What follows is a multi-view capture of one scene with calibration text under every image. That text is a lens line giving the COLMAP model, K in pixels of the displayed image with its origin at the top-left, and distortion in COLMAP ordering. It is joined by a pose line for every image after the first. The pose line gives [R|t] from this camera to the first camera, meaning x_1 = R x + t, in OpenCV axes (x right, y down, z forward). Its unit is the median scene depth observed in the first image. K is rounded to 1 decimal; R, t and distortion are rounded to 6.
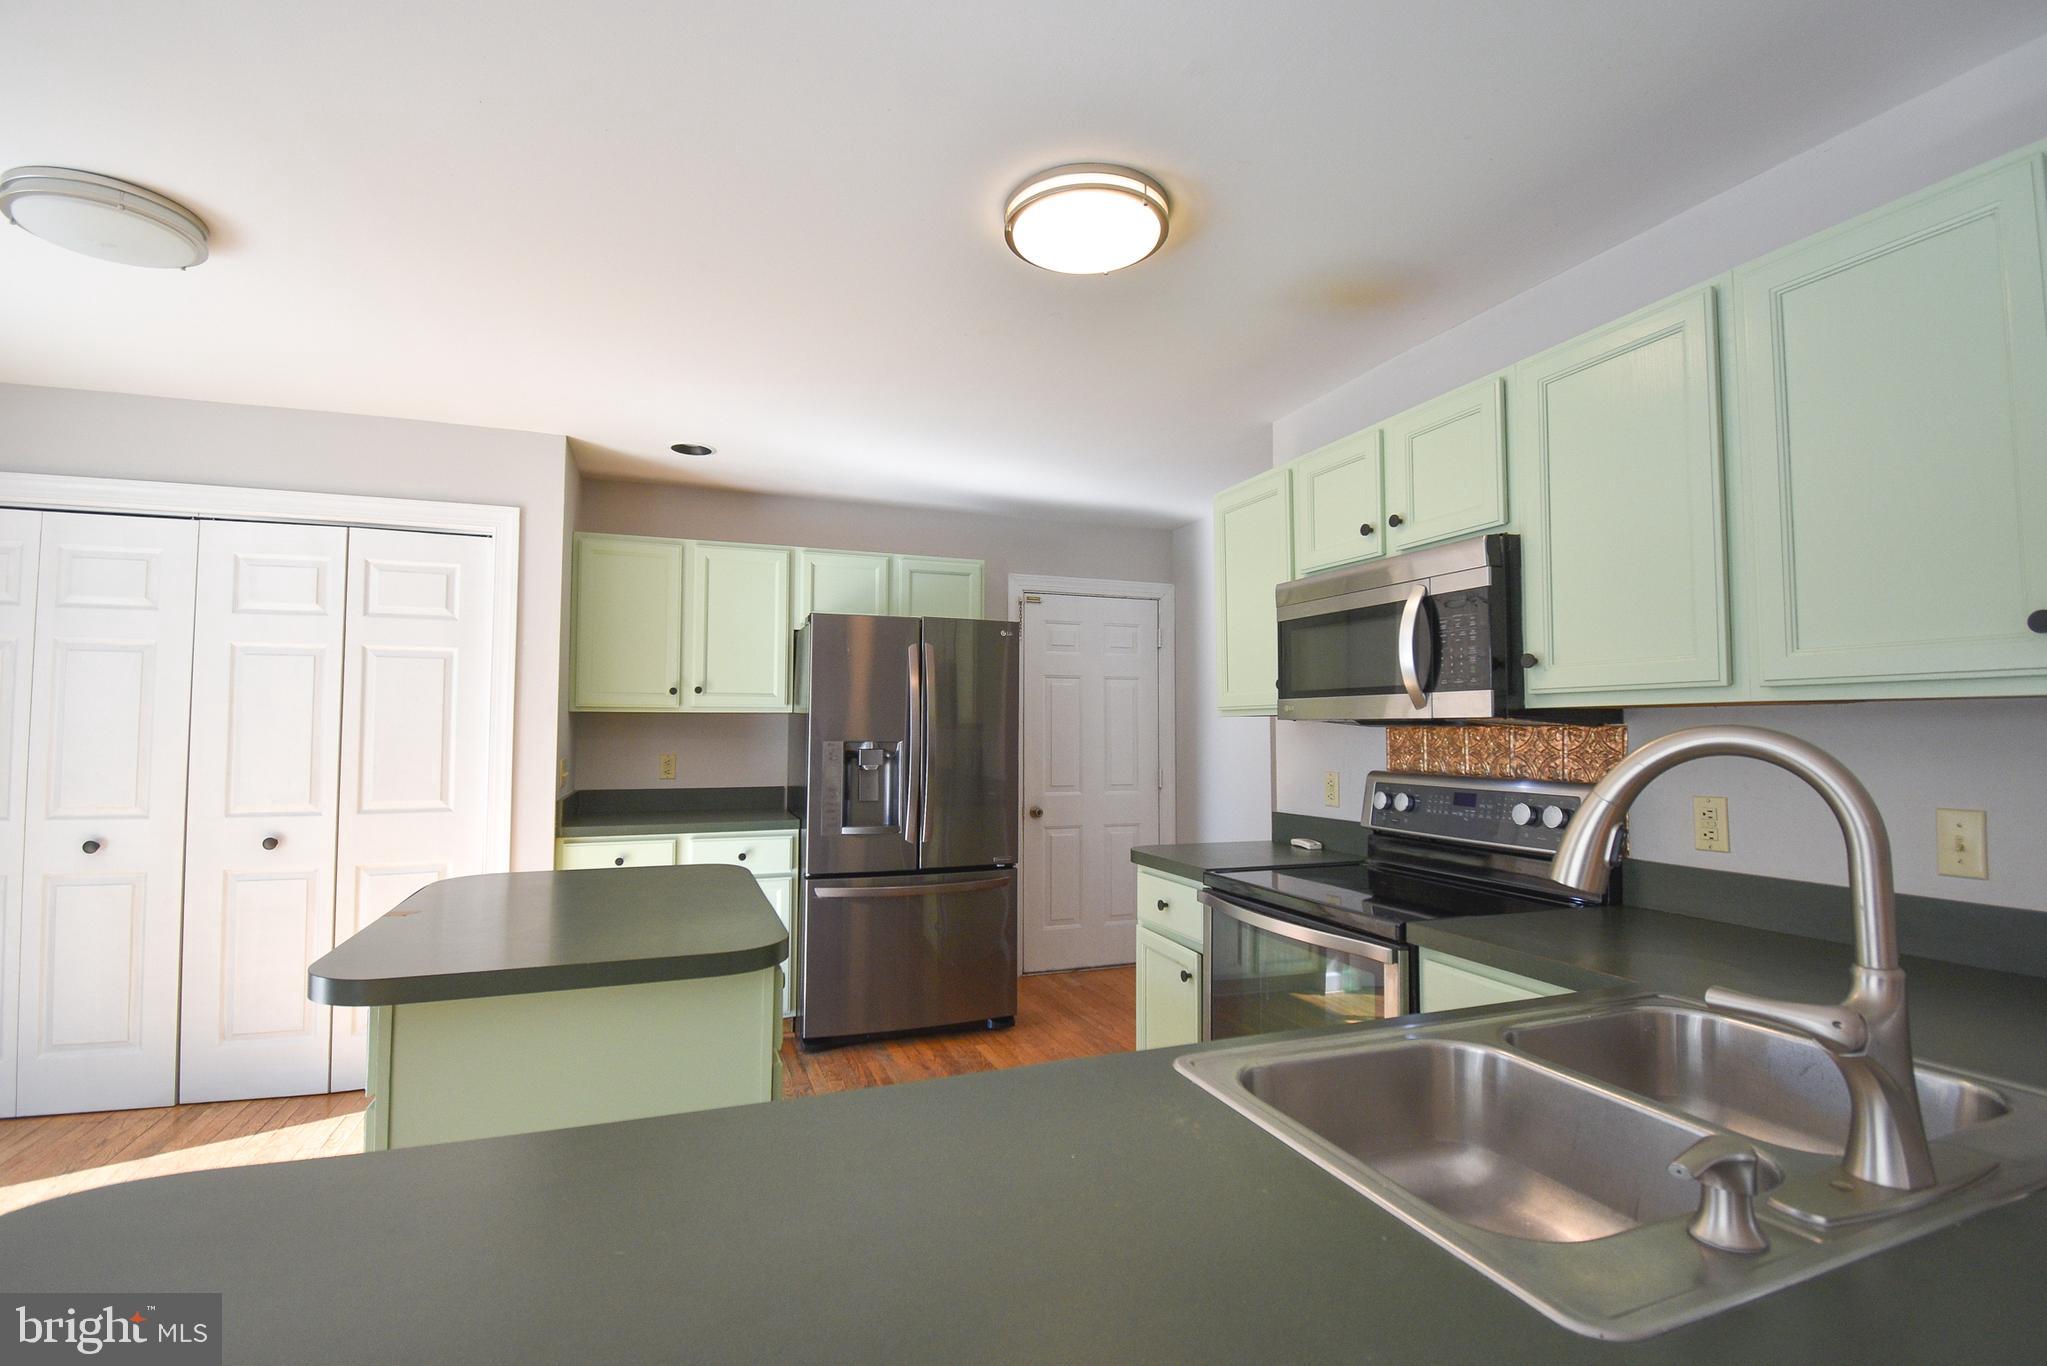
lens RADIAL K [[932.2, 0, 1036.9], [0, 932.2, 684.6], [0, 0, 1]] dist [0.002240, -0.018232]
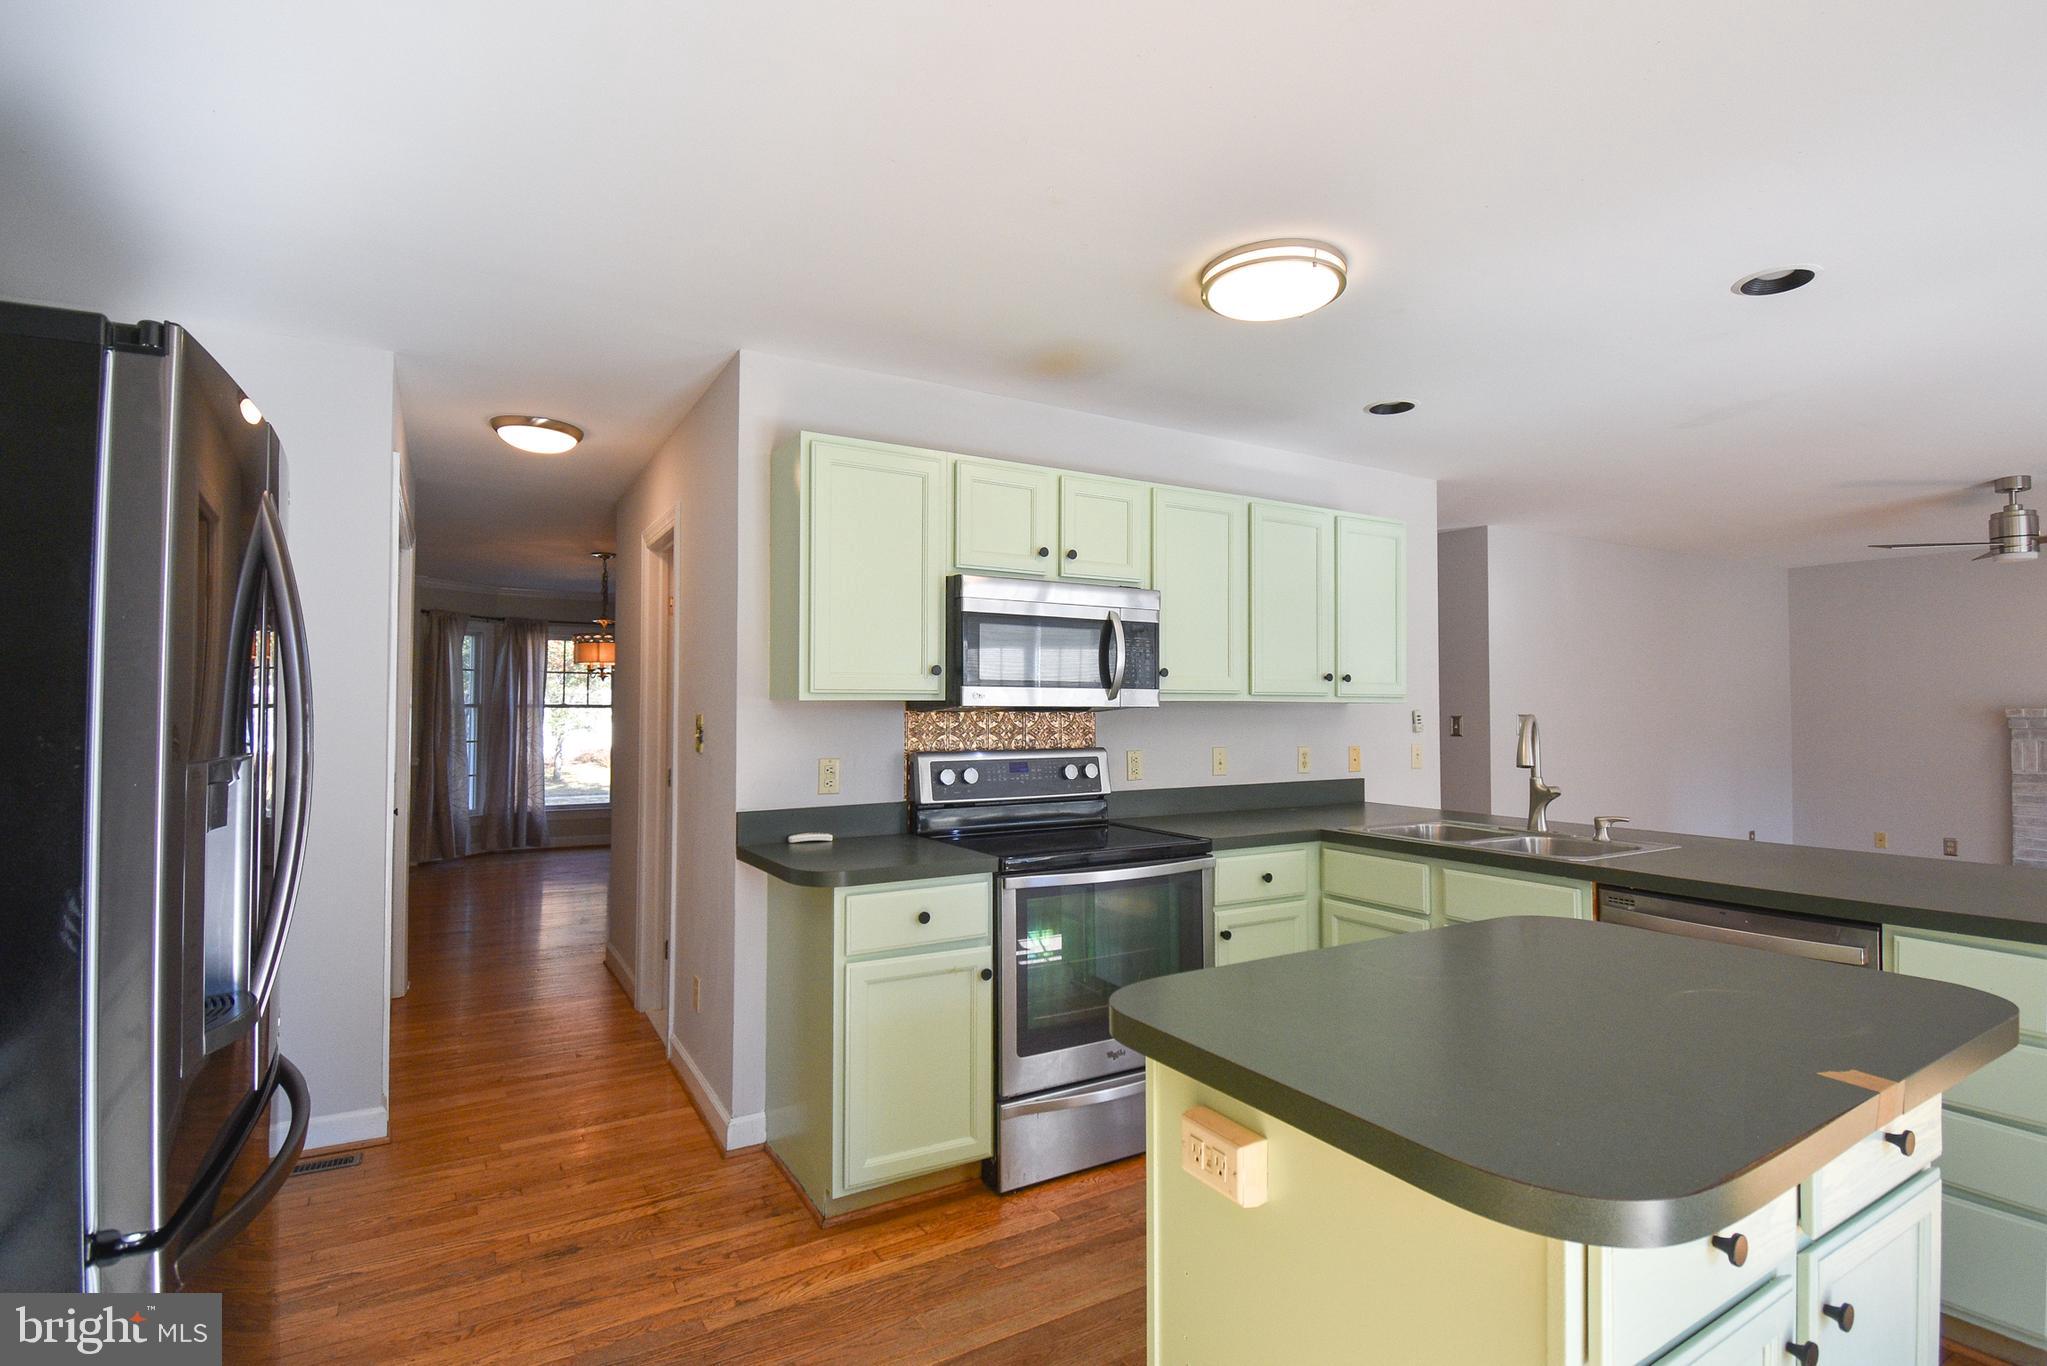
lens RADIAL K [[934.9, 0, 1016.4], [0, 934.9, 681.2], [0, 0, 1]] dist [0.007567, -0.019310]
pose [[-0.144176, 0.024358, 0.989252, -1.126985], [-0.050117, 0.998234, -0.031883, 0.058349], [-0.988282, -0.054176, -0.142701, 1.586877]]
